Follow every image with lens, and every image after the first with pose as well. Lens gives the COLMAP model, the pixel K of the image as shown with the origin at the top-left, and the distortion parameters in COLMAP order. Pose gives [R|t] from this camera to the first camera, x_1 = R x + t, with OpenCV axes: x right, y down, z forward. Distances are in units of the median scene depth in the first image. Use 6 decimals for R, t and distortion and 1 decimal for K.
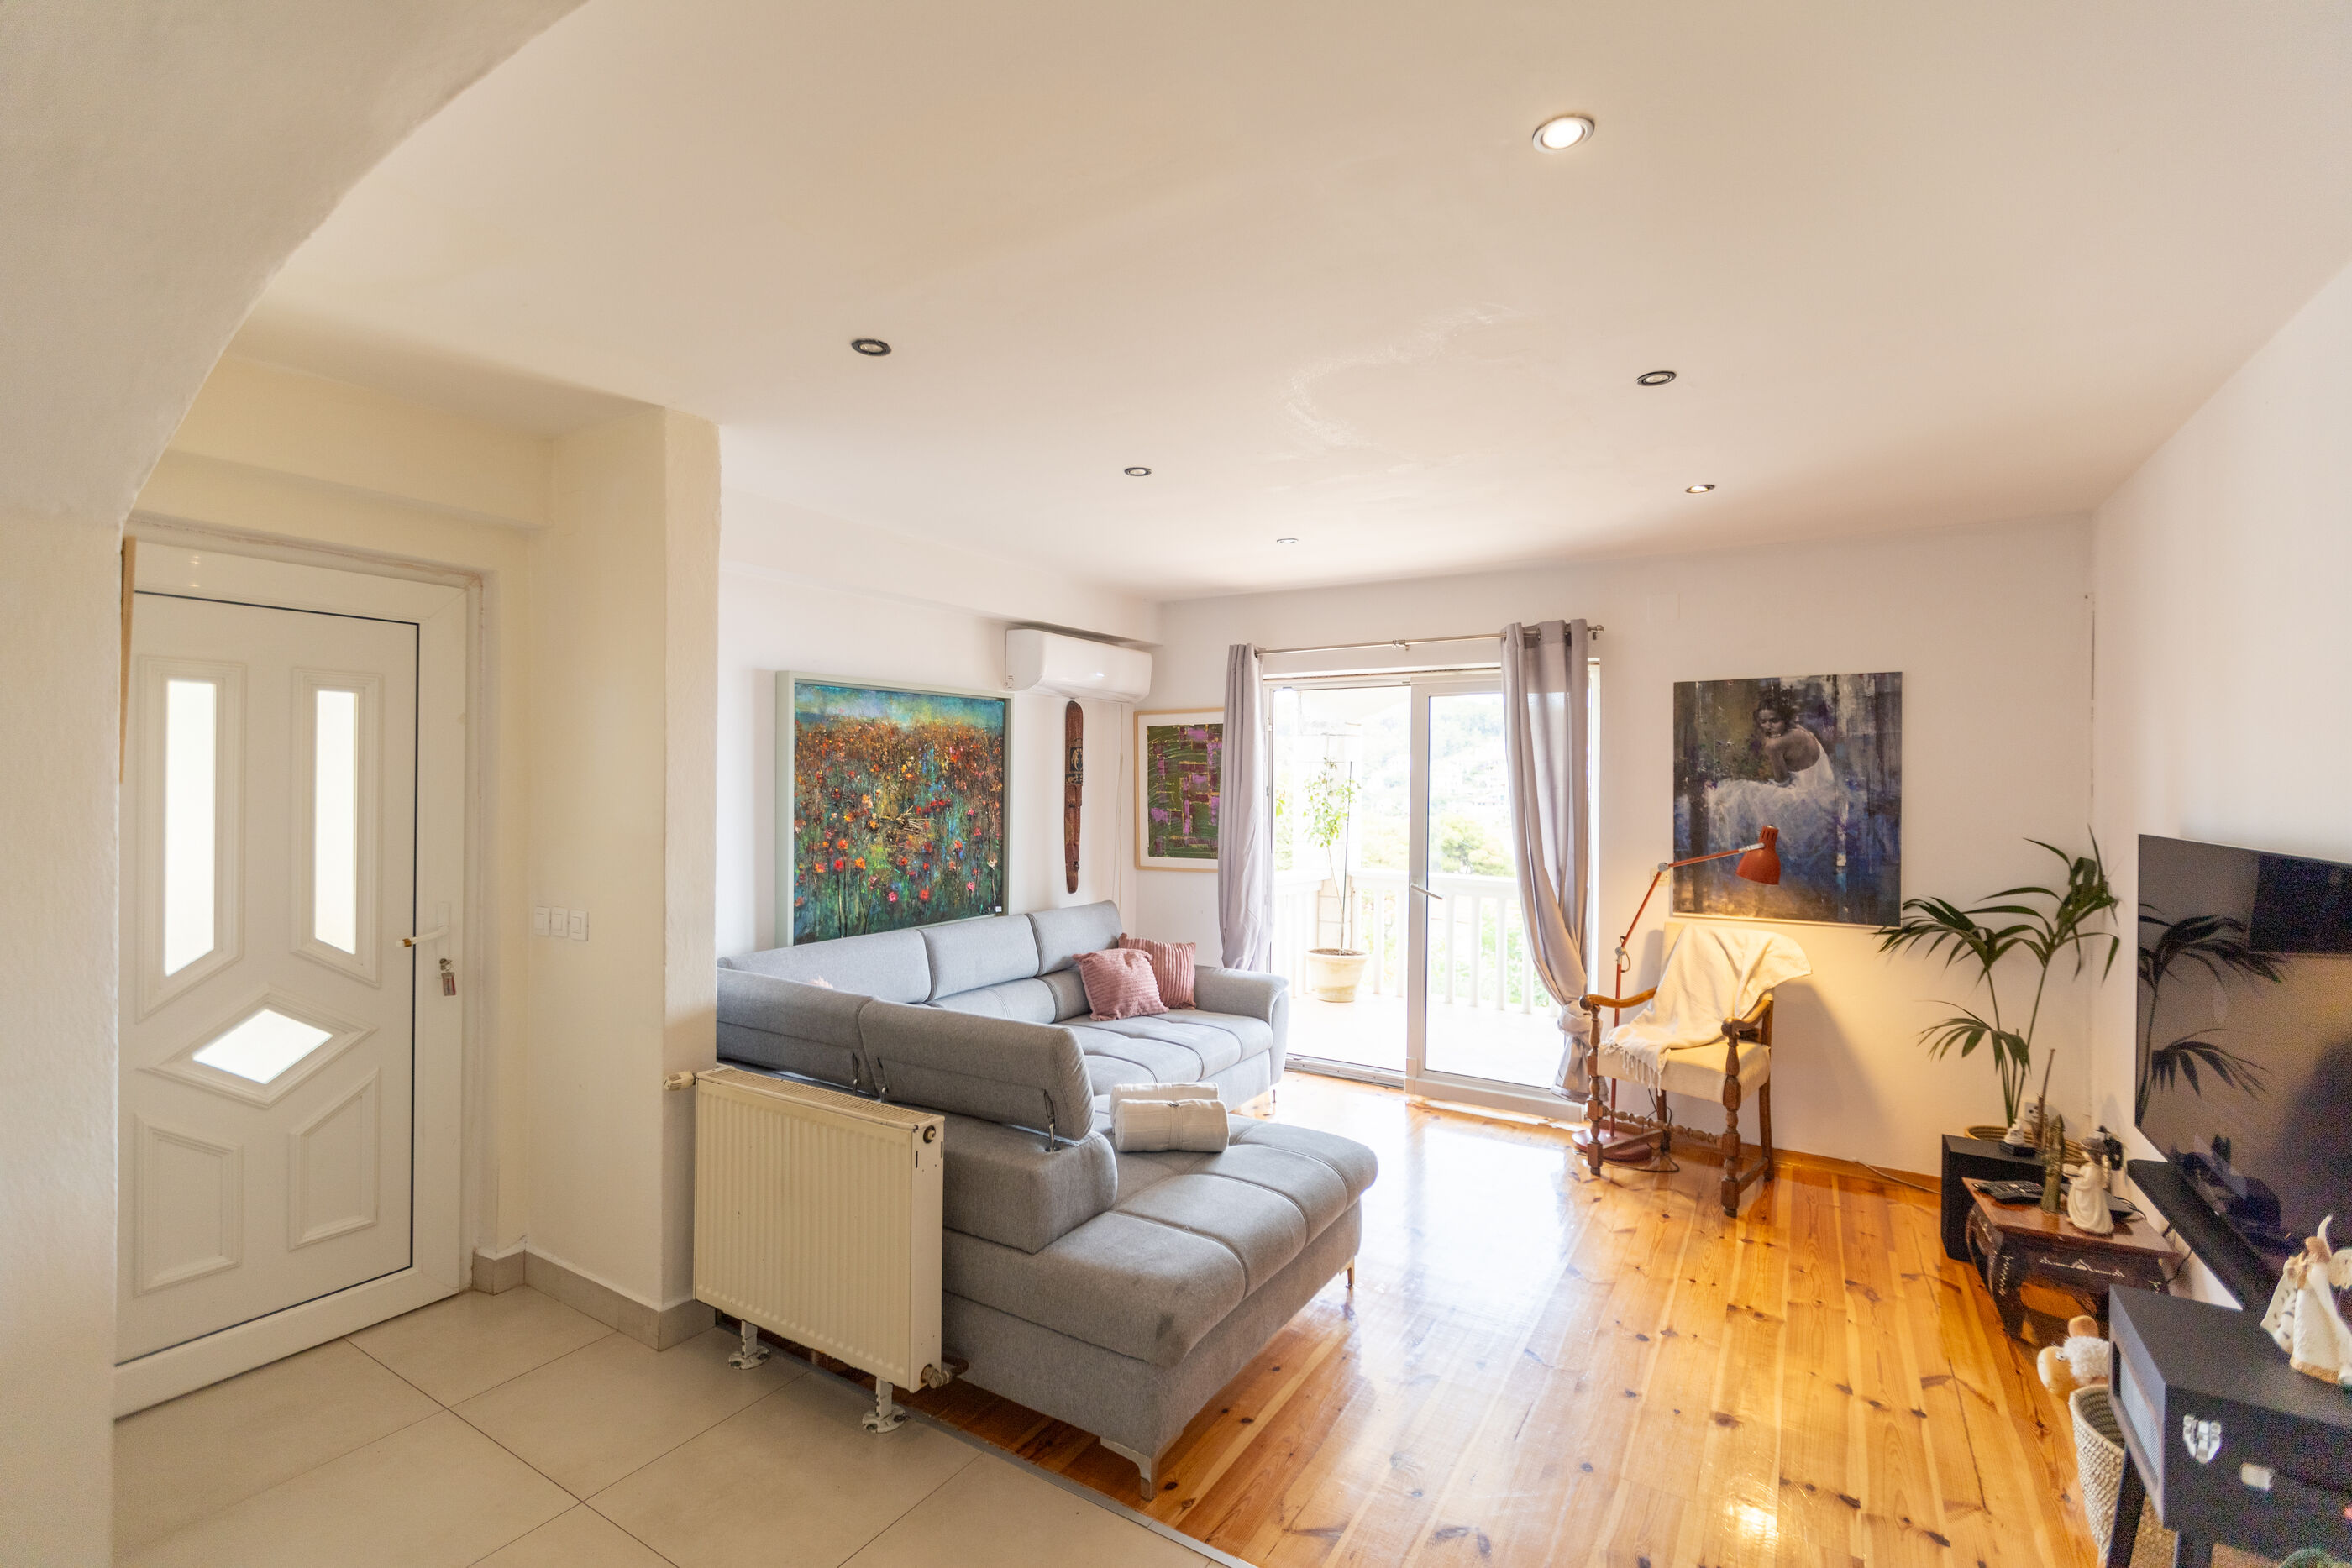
lens RADIAL K [[1049.0, 0, 1158.4], [0, 1049.0, 782.2], [0, 0, 1]] dist [0.007868, -0.003612]
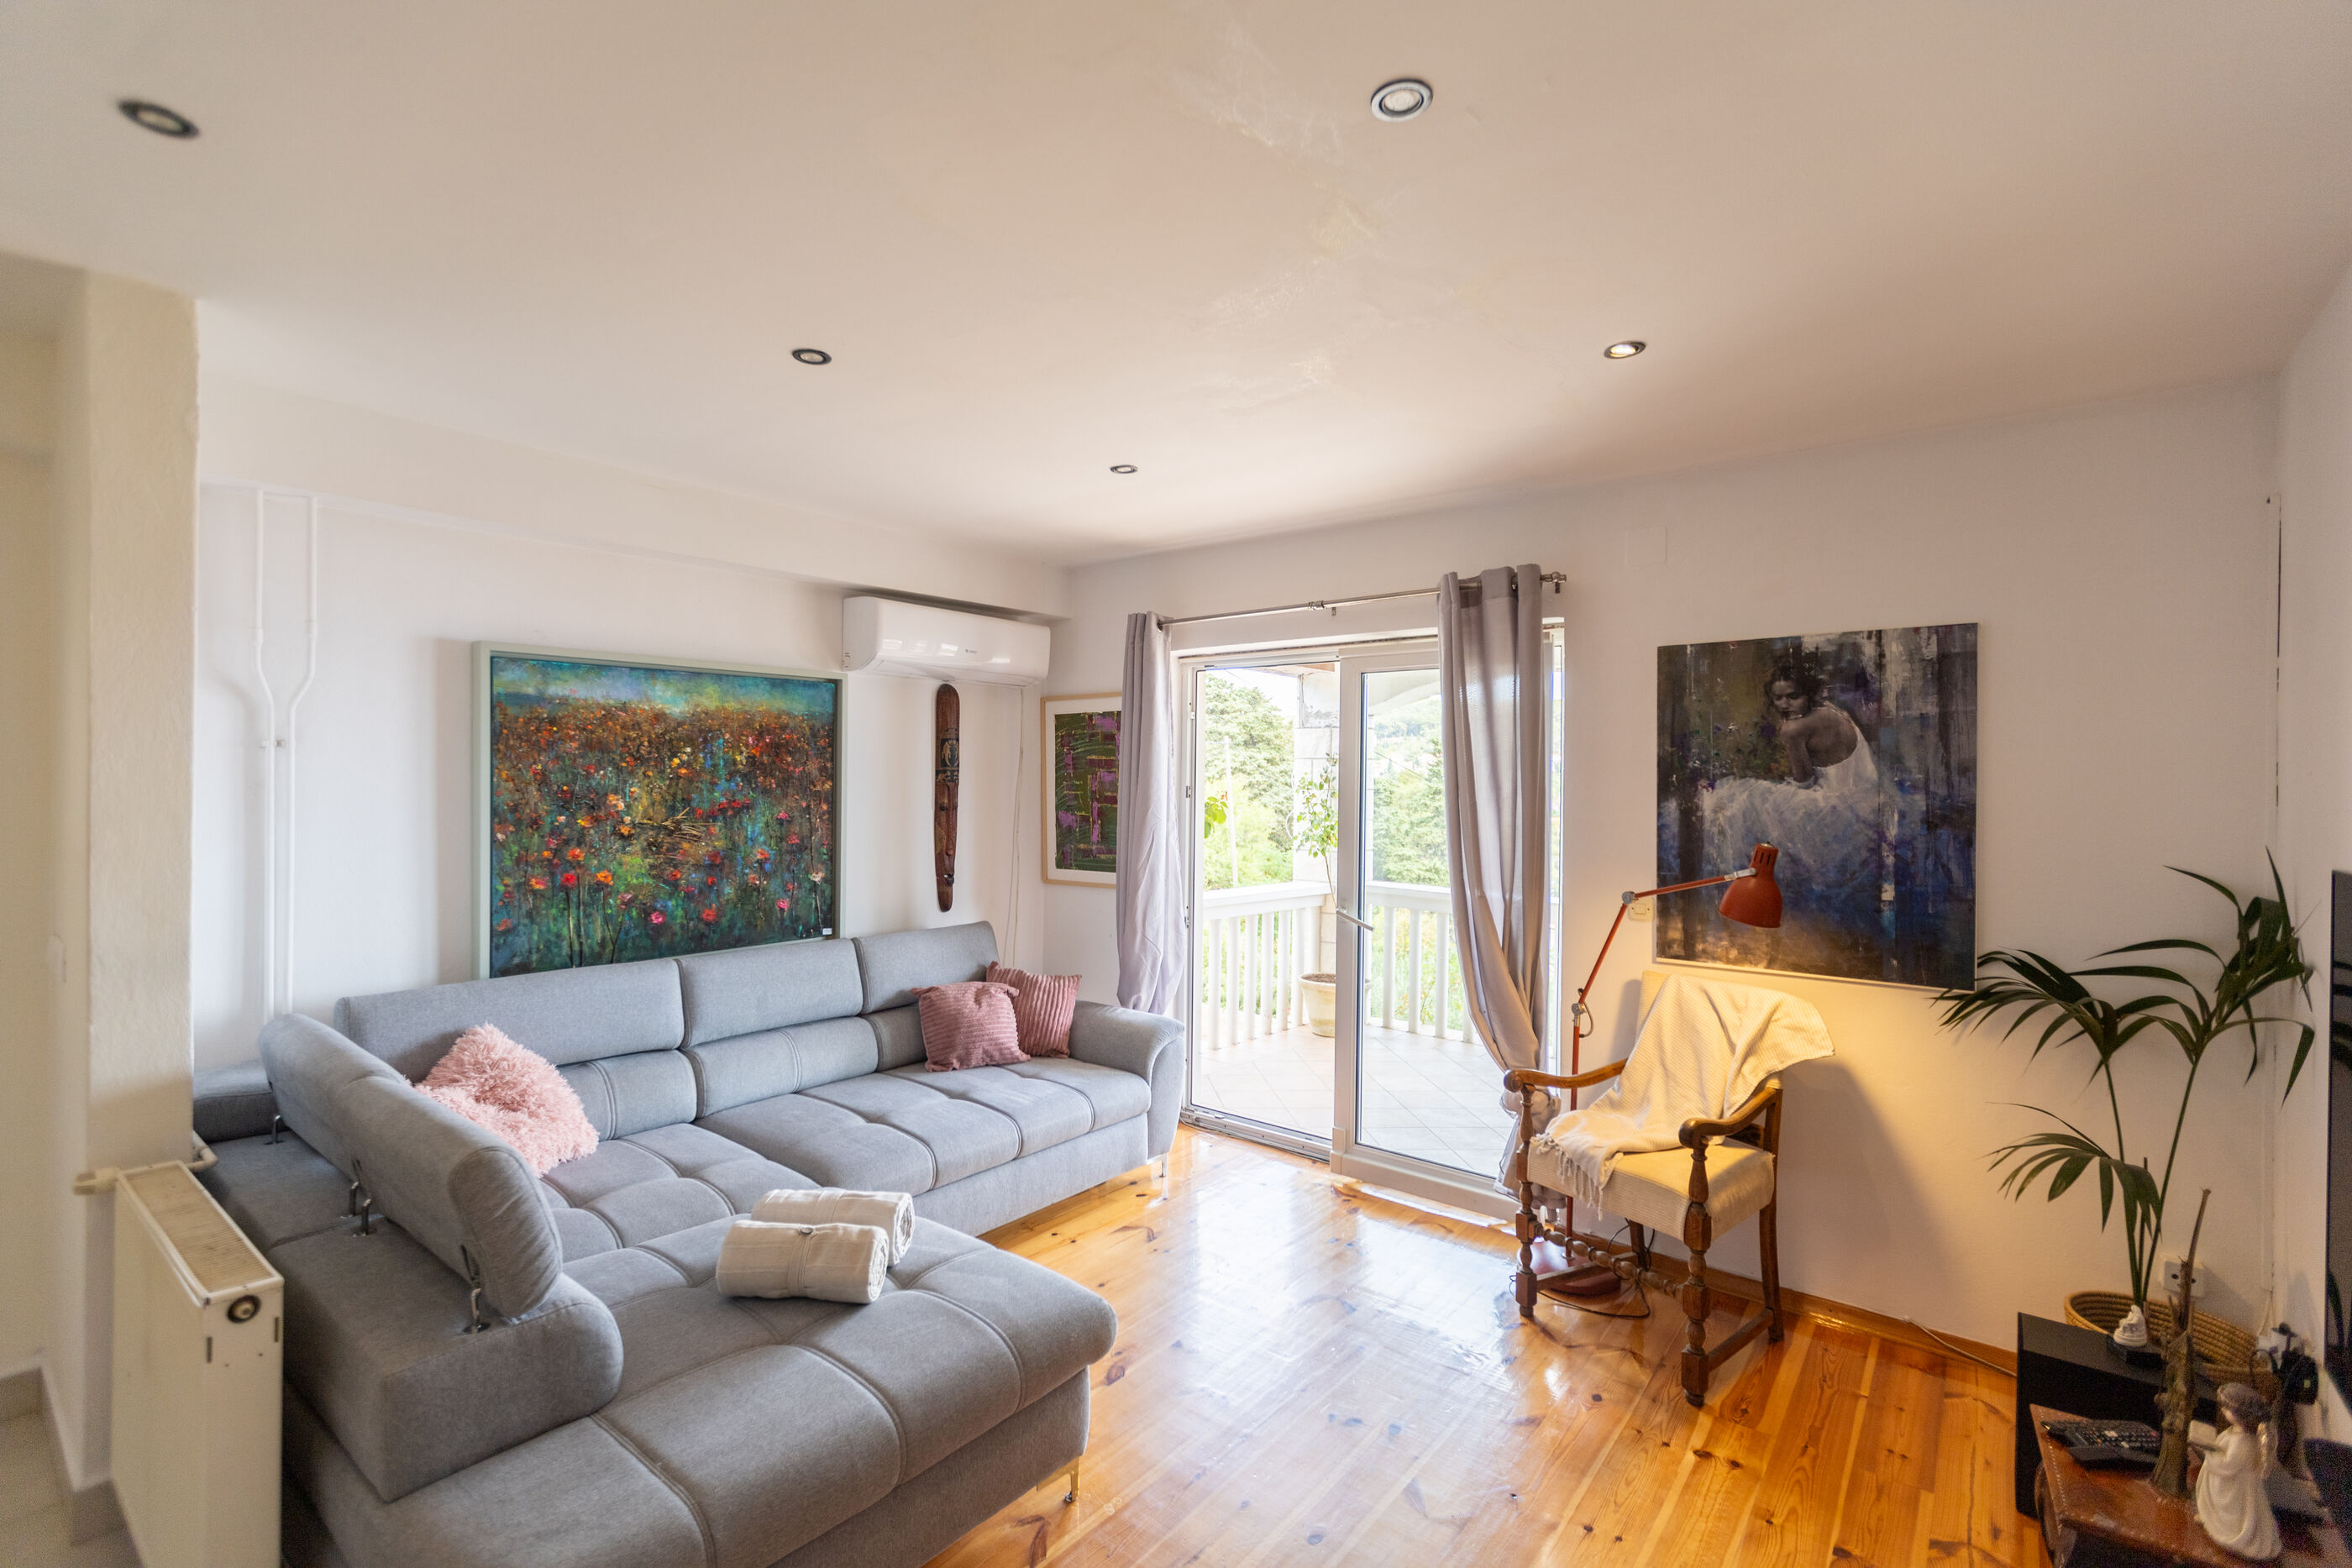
lens RADIAL K [[1049.0, 0, 1158.4], [0, 1049.0, 782.2], [0, 0, 1]] dist [0.007868, -0.003612]
pose [[0.992405, 0.002789, -0.122979, 0.242868], [-0.002825, 0.999996, -0.000118, 0.001543], [0.122978, 0.000465, 0.992409, 0.232284]]
